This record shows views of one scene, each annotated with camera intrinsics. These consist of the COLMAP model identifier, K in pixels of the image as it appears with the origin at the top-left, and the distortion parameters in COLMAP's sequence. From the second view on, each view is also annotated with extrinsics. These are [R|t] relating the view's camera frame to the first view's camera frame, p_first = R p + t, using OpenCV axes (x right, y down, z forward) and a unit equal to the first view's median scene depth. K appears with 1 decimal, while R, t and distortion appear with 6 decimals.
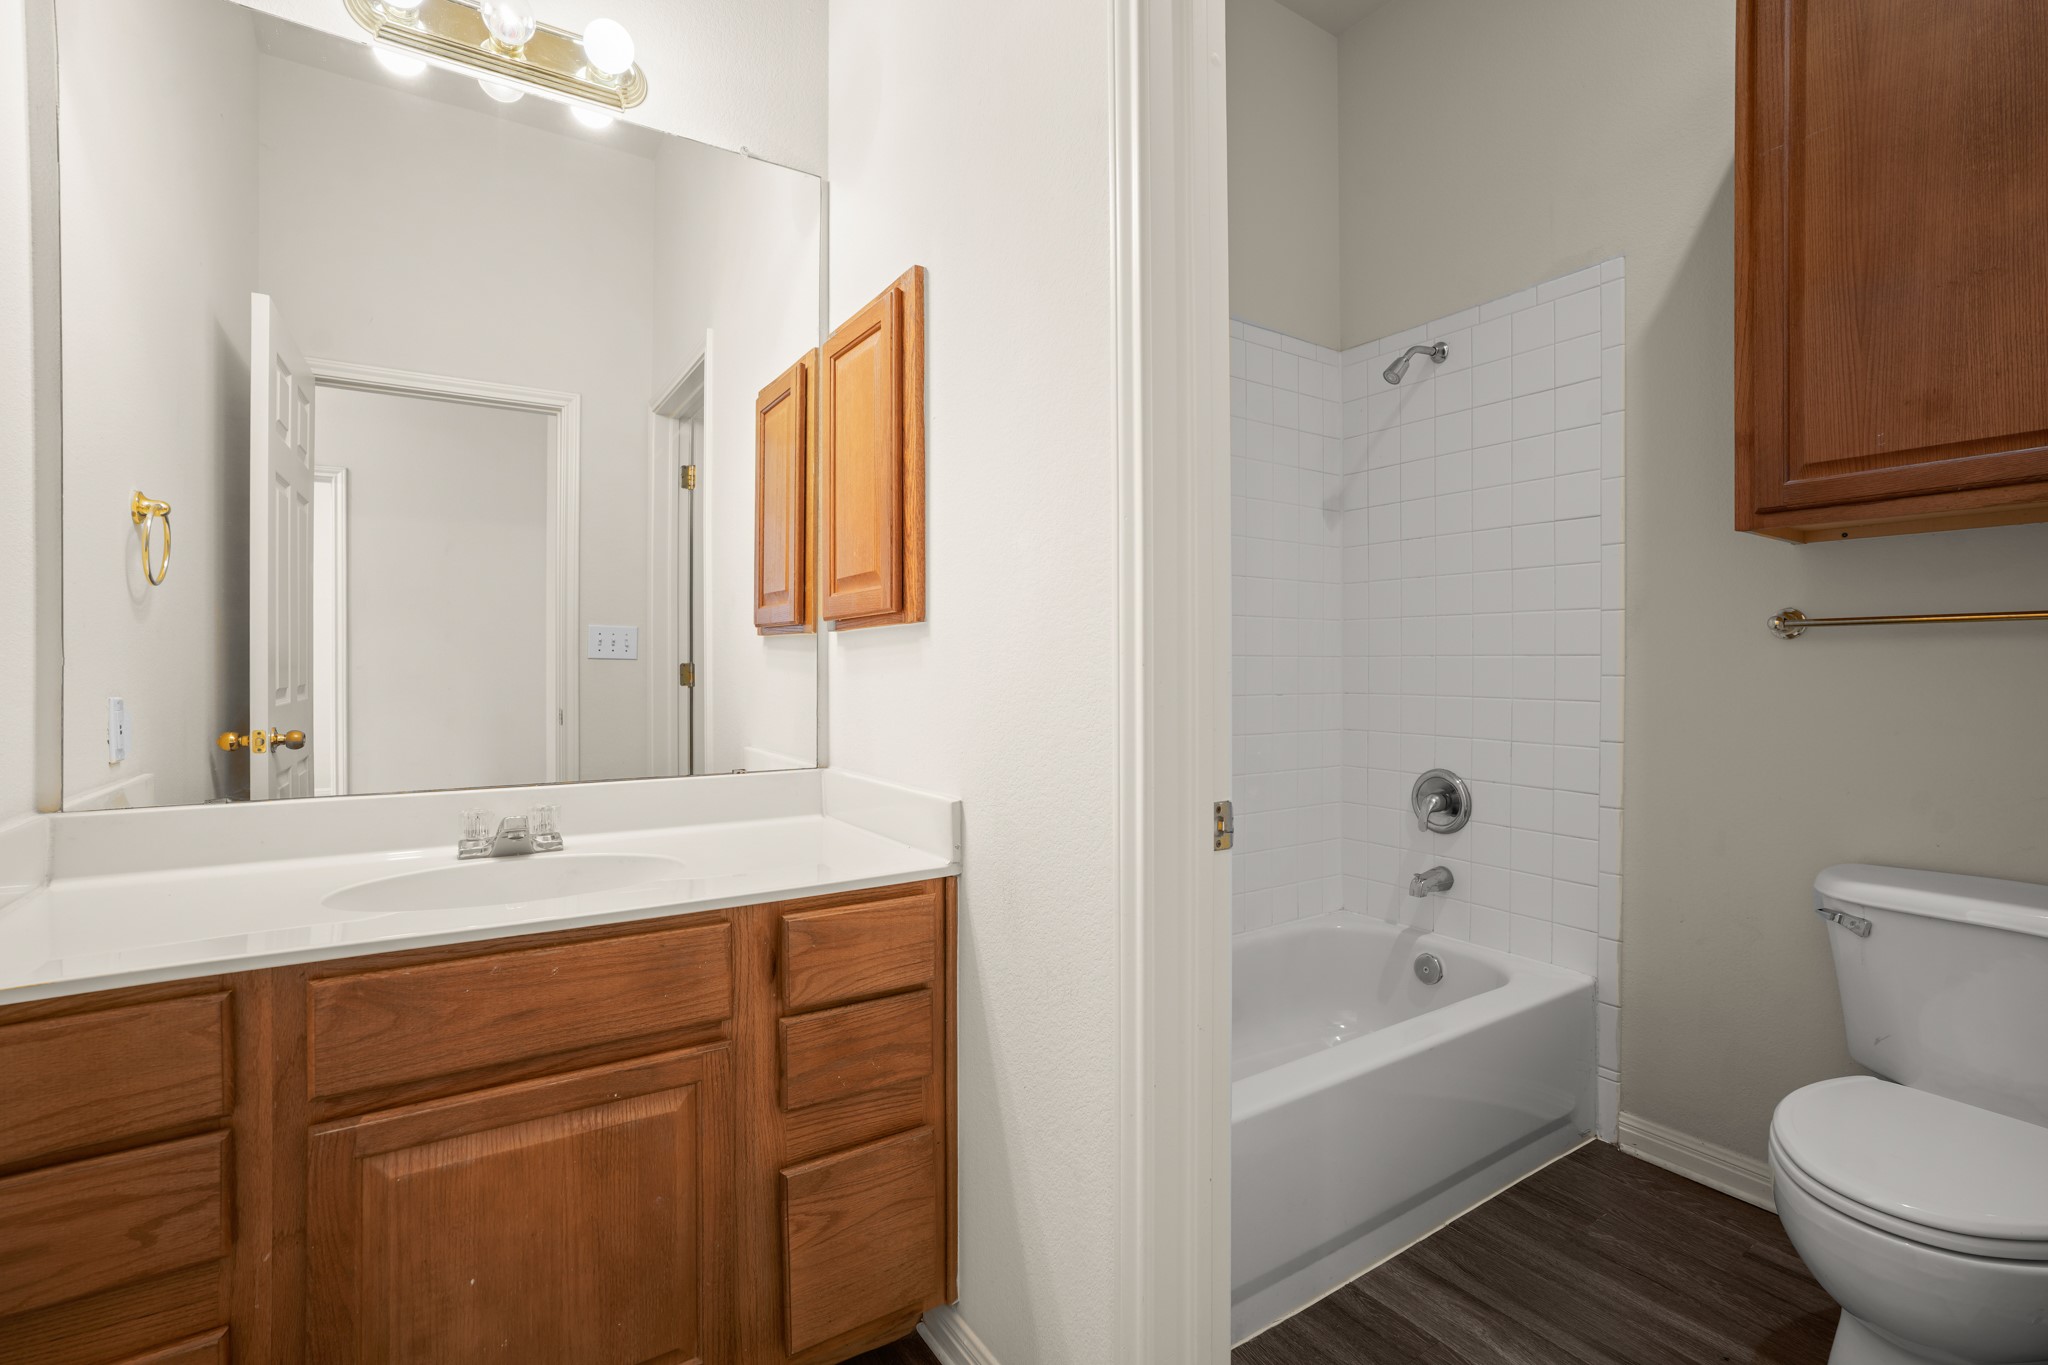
lens RADIAL K [[926.7, 0, 1033.4], [0, 926.7, 673.9], [0, 0, 1]] dist [-0.047912, 0.027486]
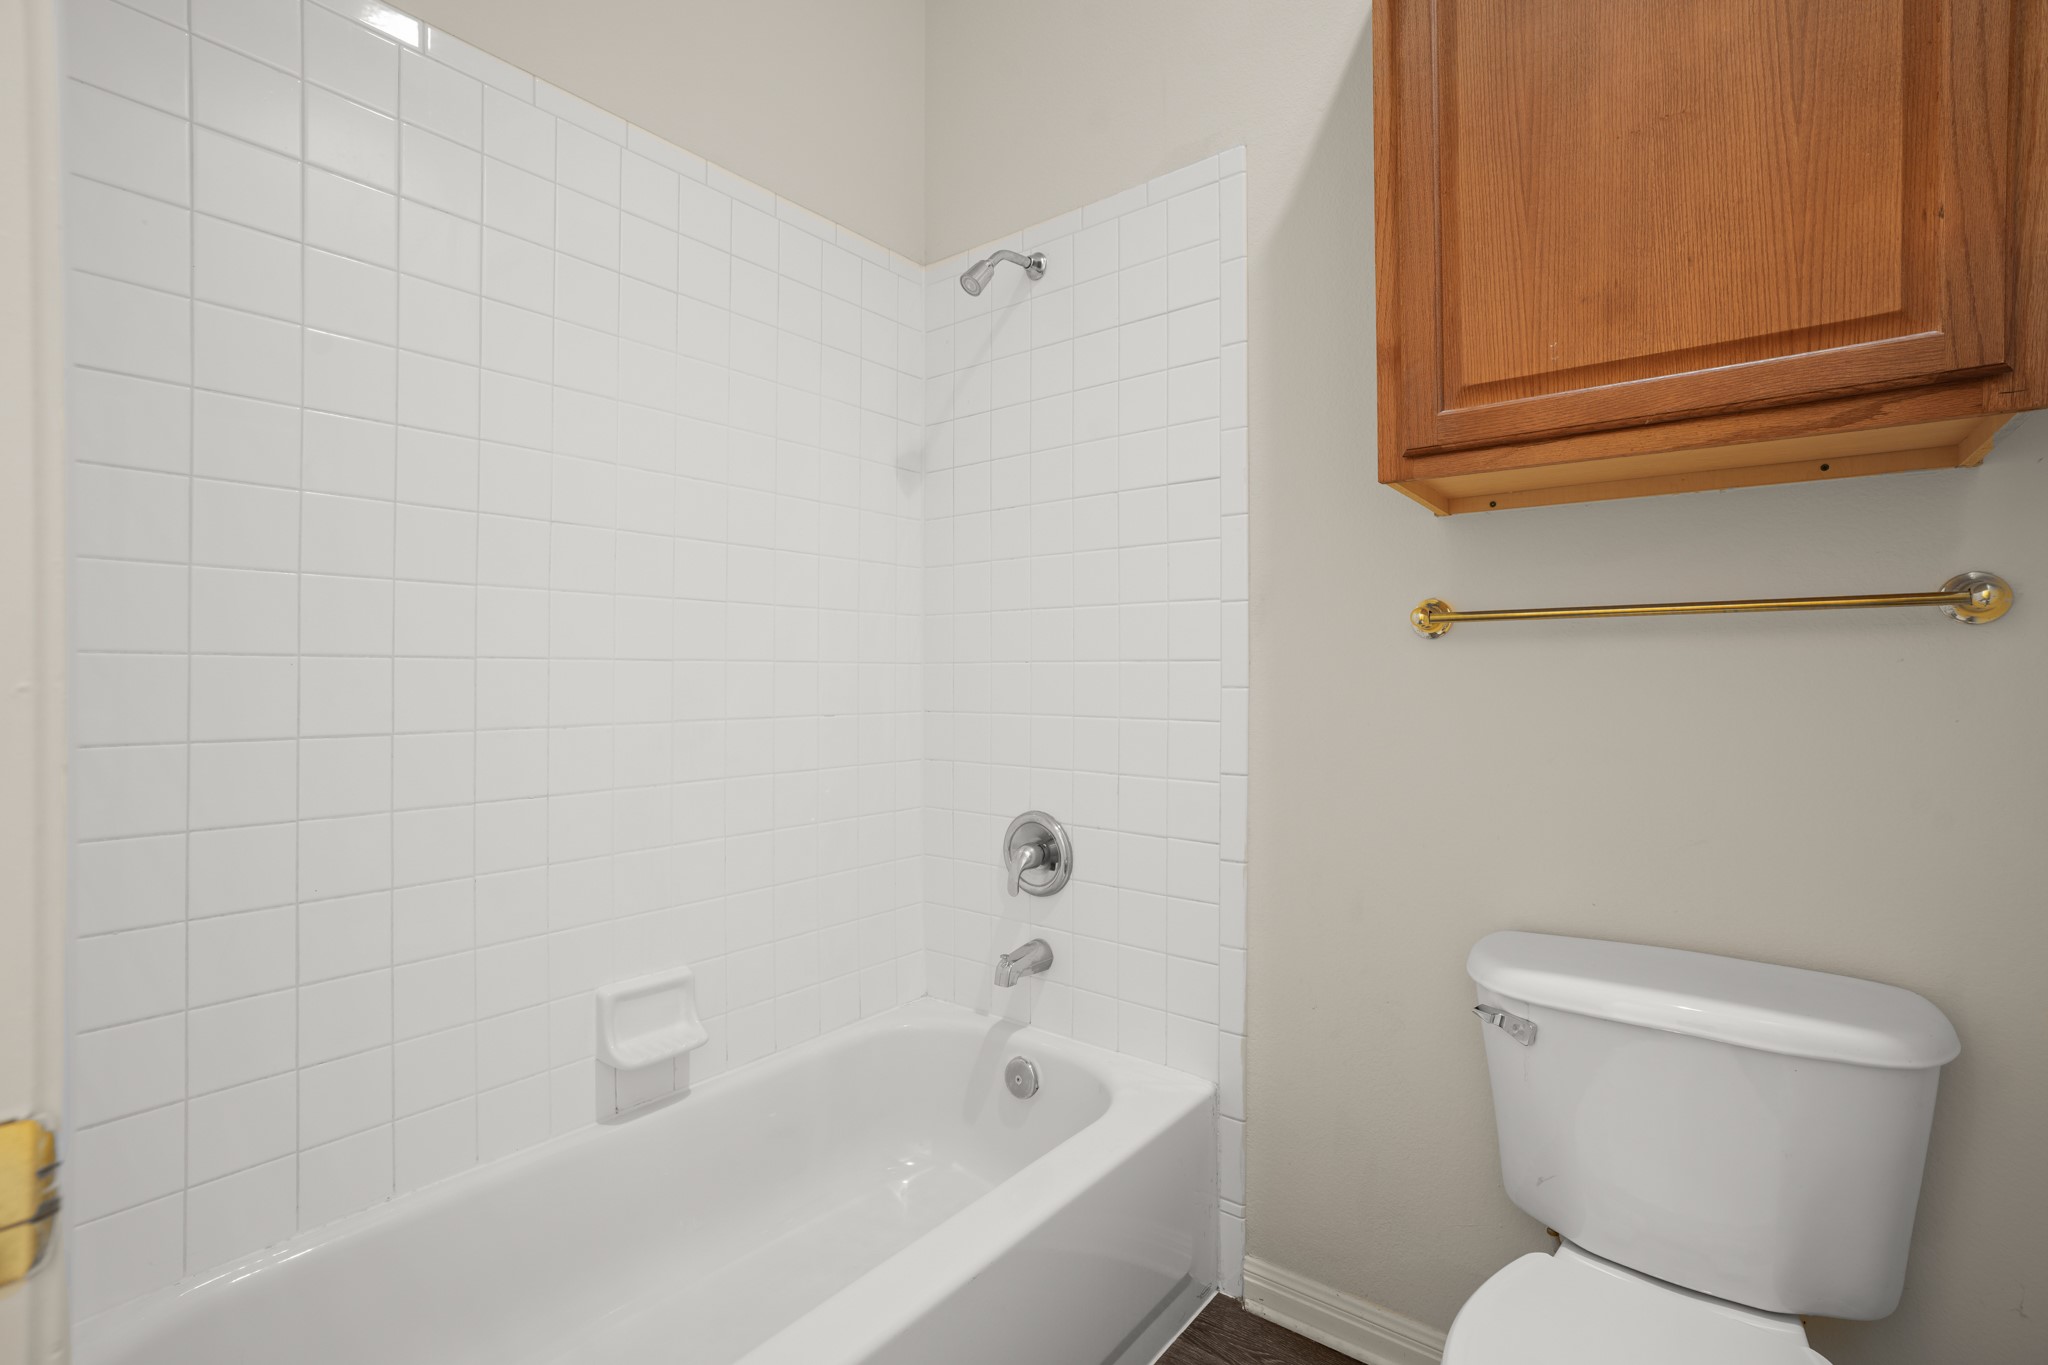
lens RADIAL K [[926.7, 0, 1033.4], [0, 926.7, 673.9], [0, 0, 1]] dist [-0.047912, 0.027486]
pose [[0.945474, 0.003678, 0.325676, 0.231731], [0.000844, 0.999905, -0.013742, 0.001021], [-0.325696, 0.013267, 0.945382, 0.334973]]
